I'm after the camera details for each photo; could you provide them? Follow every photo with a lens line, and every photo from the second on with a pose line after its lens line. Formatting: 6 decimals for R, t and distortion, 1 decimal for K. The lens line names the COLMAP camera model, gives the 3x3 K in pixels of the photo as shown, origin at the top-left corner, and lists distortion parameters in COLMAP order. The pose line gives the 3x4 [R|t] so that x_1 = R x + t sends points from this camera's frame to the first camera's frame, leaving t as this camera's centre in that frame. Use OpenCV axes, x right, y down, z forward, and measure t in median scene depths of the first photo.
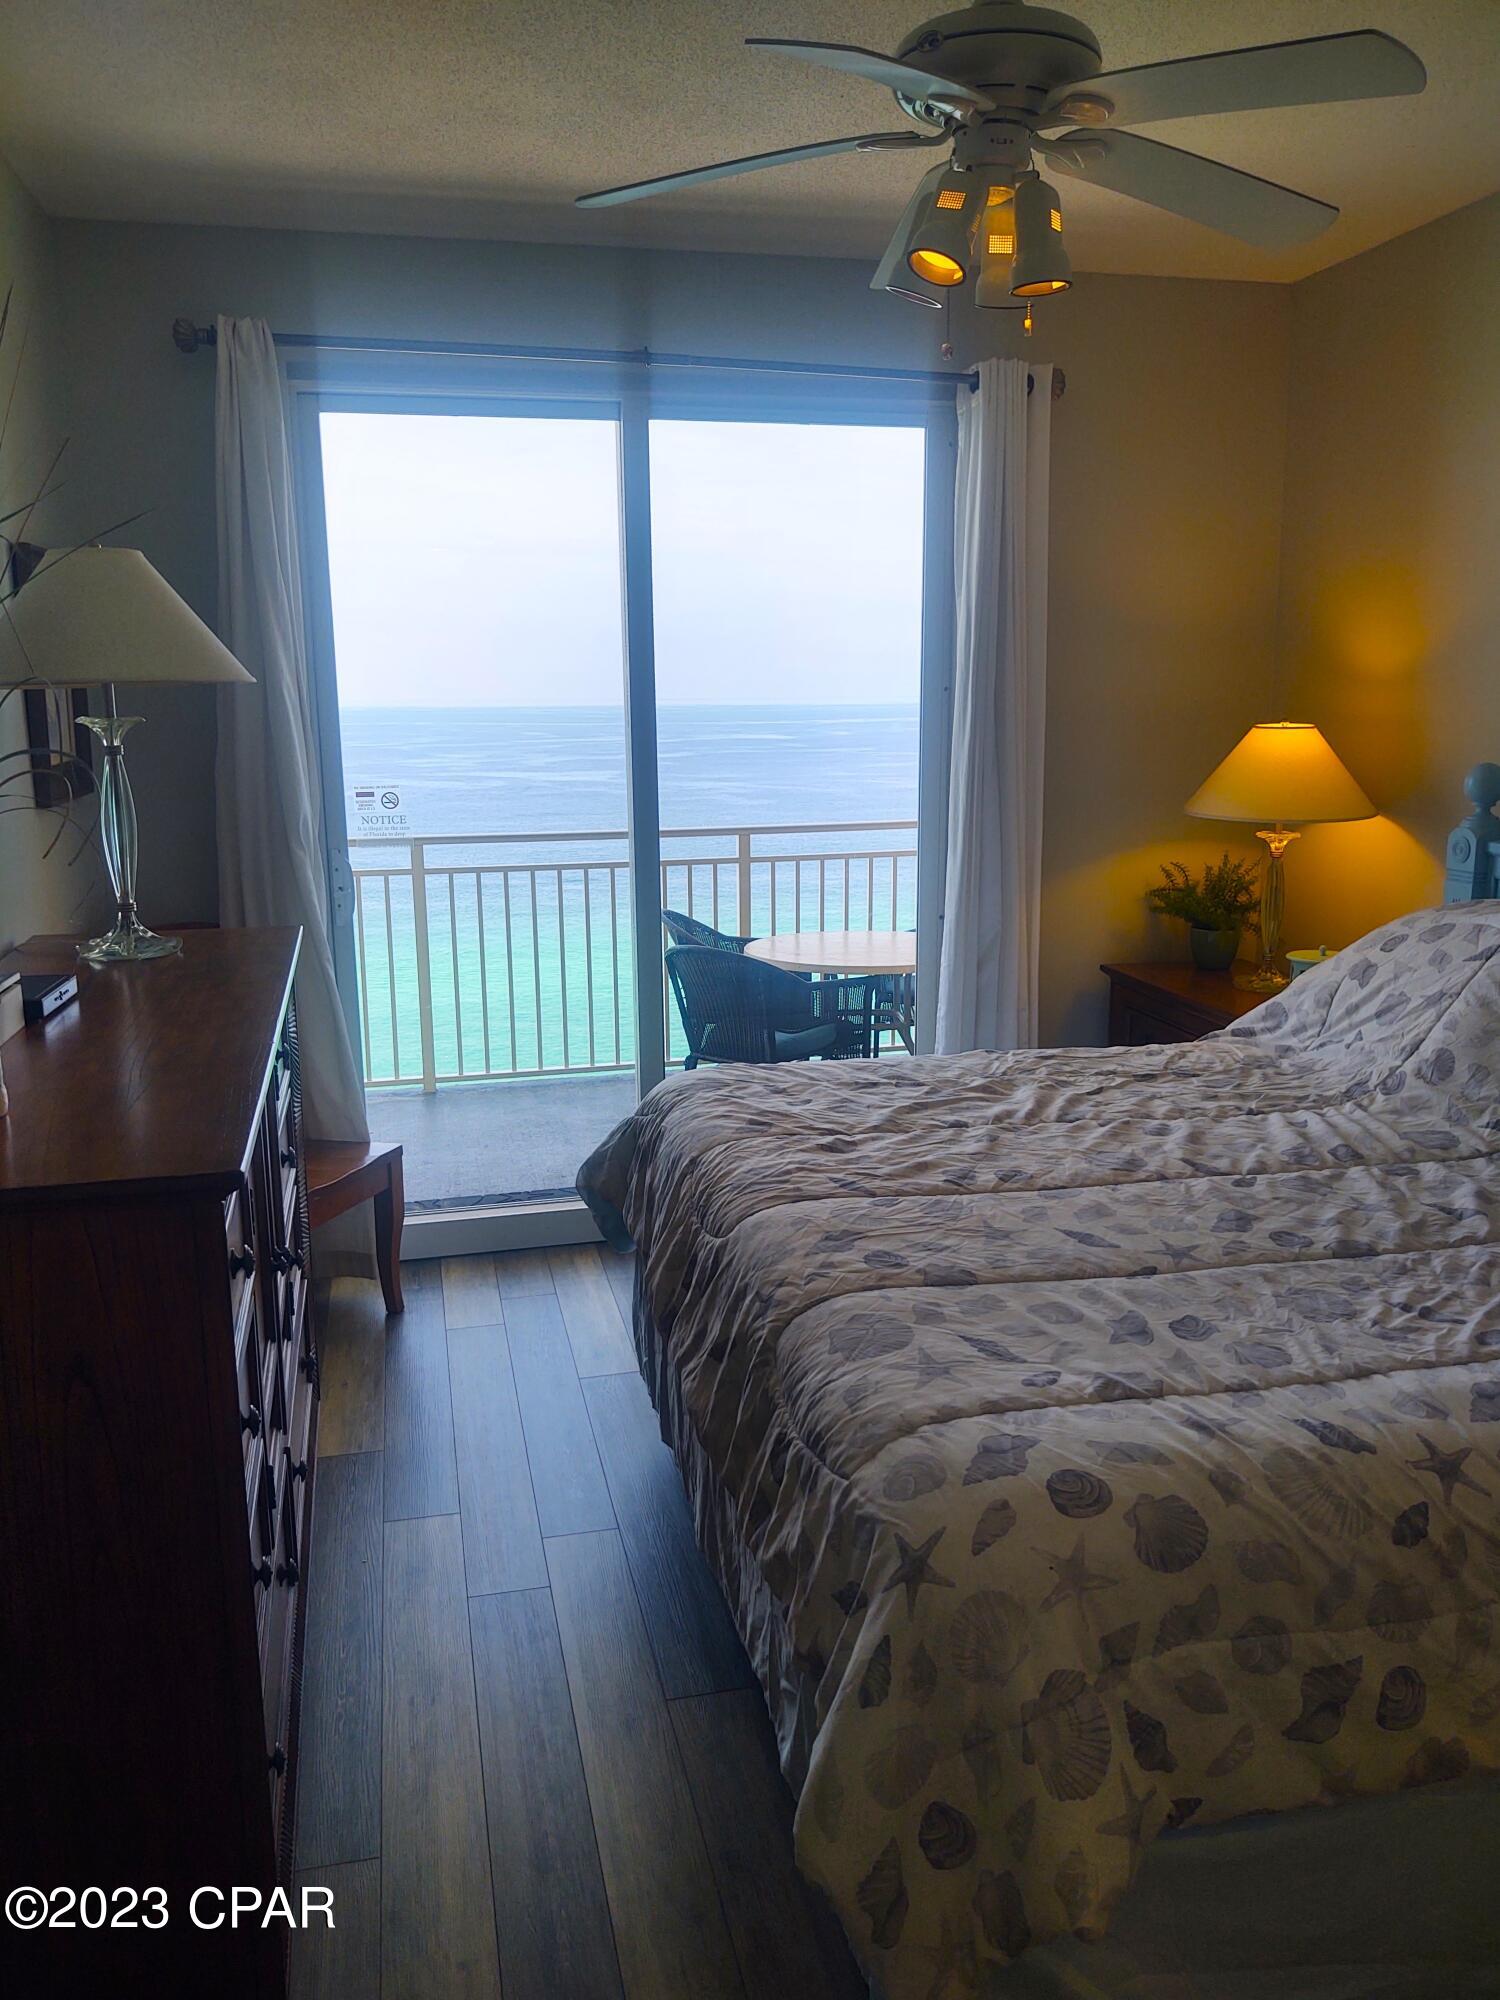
lens RADIAL K [[1507.4, 0, 750.0], [0, 1507.4, 1000.0], [0, 0, 1]] dist [0.040487, -0.094468]
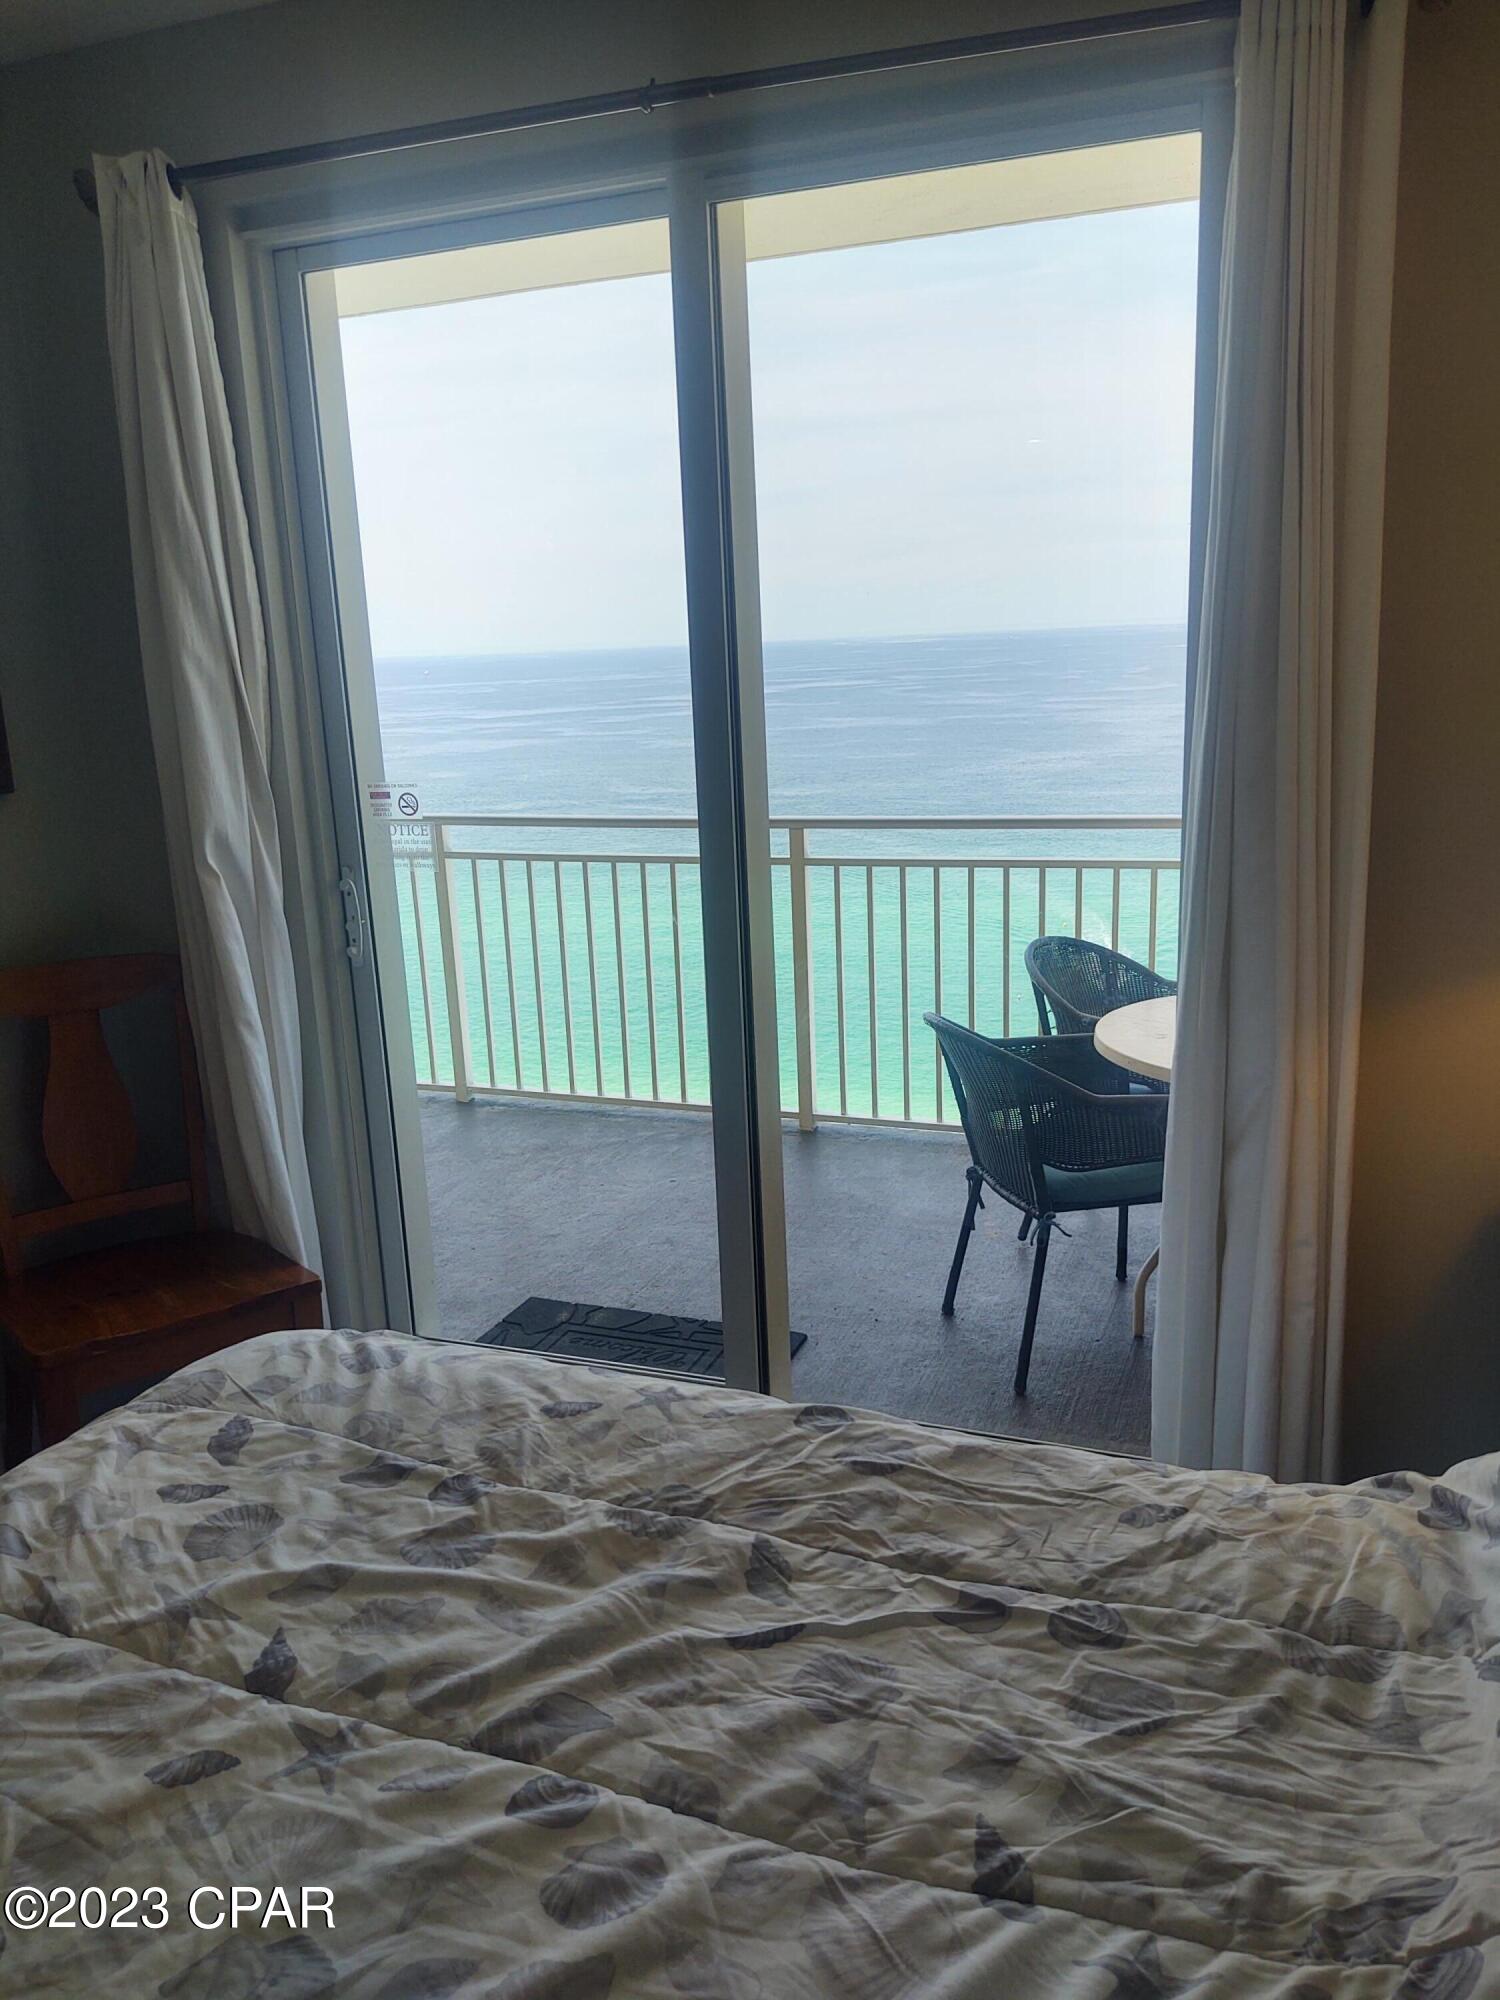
lens RADIAL K [[1523.6, 0, 750.0], [0, 1523.6, 1000.0], [0, 0, 1]] dist [0.047710, -0.088791]
pose [[0.826426, 0.109717, -0.552252, 0.520845], [-0.080853, 0.993790, 0.076443, -0.174189], [0.557209, -0.018523, 0.830165, 0.763931]]
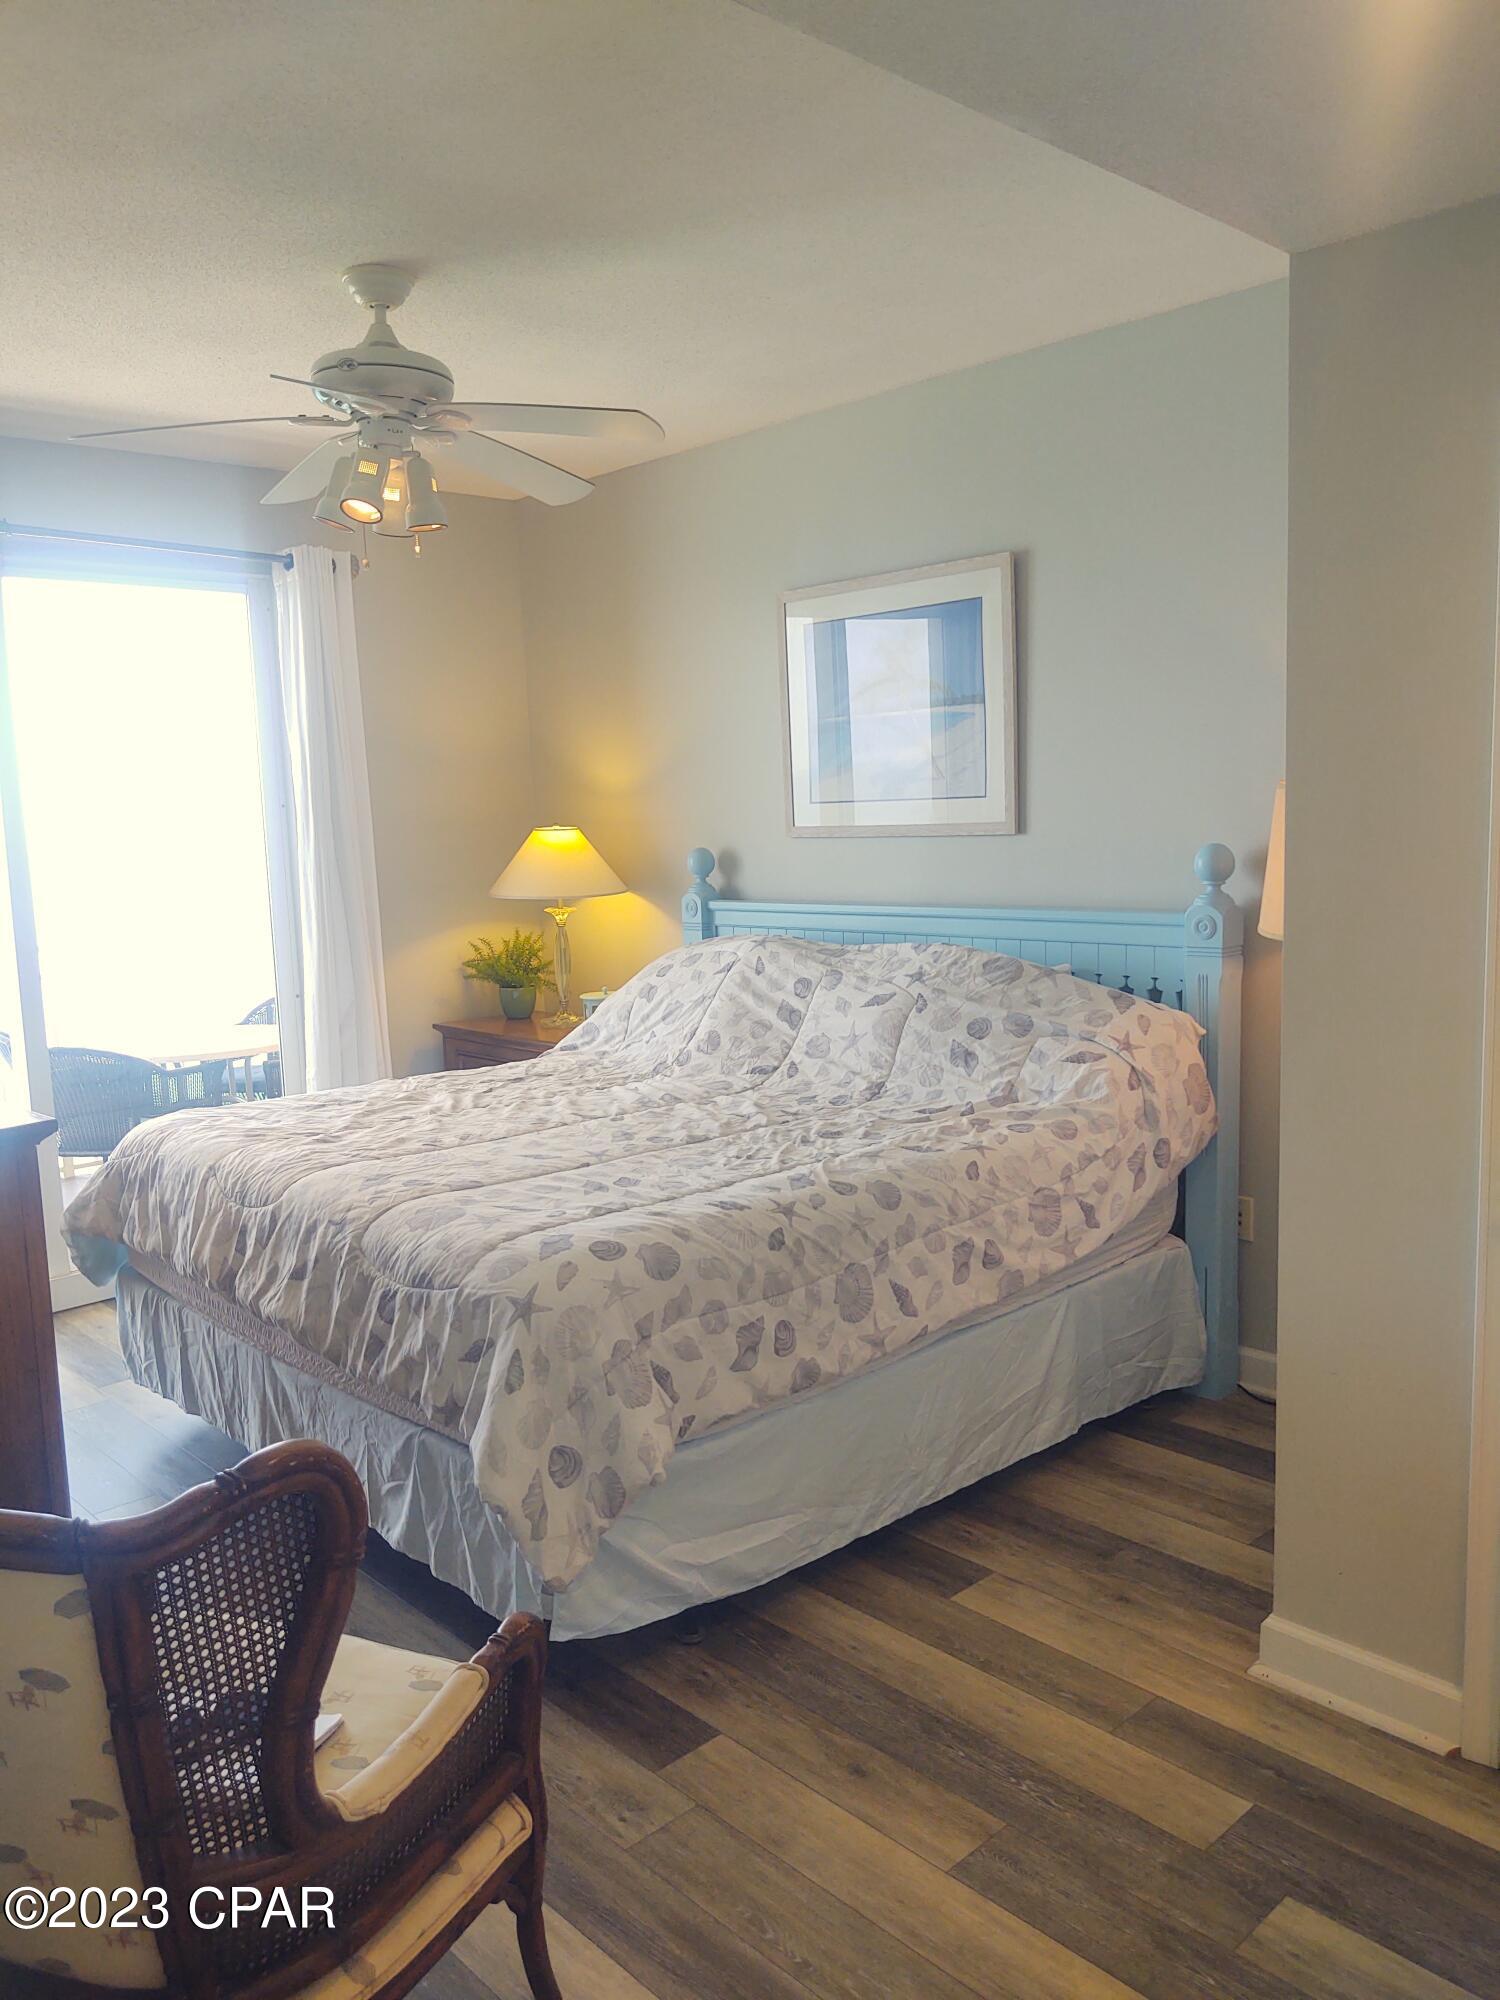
lens RADIAL K [[1535.3, 0, 733.2], [0, 1535.3, 1001.3], [0, 0, 1]] dist [0.009610, -0.014570]
pose [[0.864979, -0.081608, 0.495128, -0.300505], [0.124969, 0.990633, -0.055041, 0.098871], [-0.485998, 0.109485, 0.867075, -0.362943]]
